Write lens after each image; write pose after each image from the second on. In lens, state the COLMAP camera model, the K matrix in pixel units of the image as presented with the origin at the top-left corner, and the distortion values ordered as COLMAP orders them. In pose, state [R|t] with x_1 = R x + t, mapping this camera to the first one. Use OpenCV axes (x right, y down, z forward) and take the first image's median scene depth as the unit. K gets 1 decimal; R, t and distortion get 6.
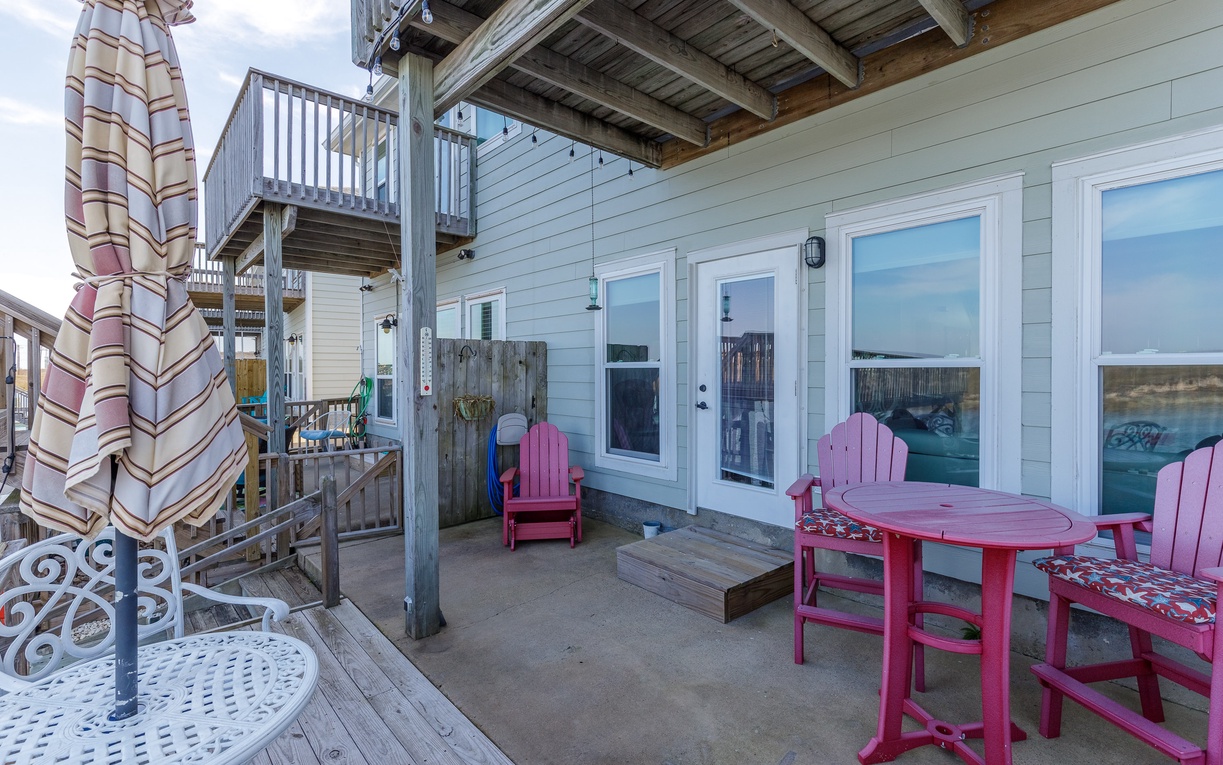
lens RADIAL K [[552.1, 0, 616.1], [0, 552.1, 373.6], [0, 0, 1]] dist [0.001089, -0.000282]
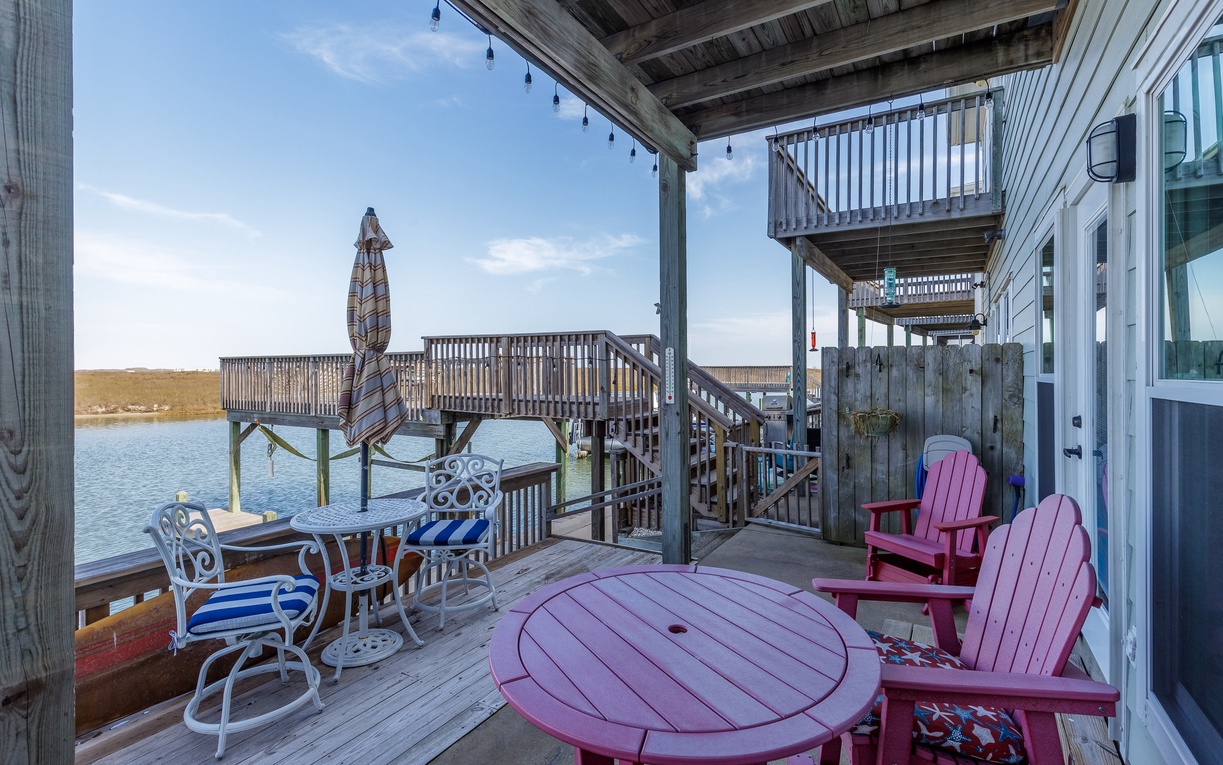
lens RADIAL K [[552.1, 0, 610.2], [0, 552.1, 377.0], [0, 0, 1]] dist [0.001089, -0.000282]
pose [[0.288872, 0.010744, -0.957308, 0.450688], [-0.006936, 0.999934, 0.009130, -0.017025], [0.957343, 0.004003, 0.288927, 0.302834]]
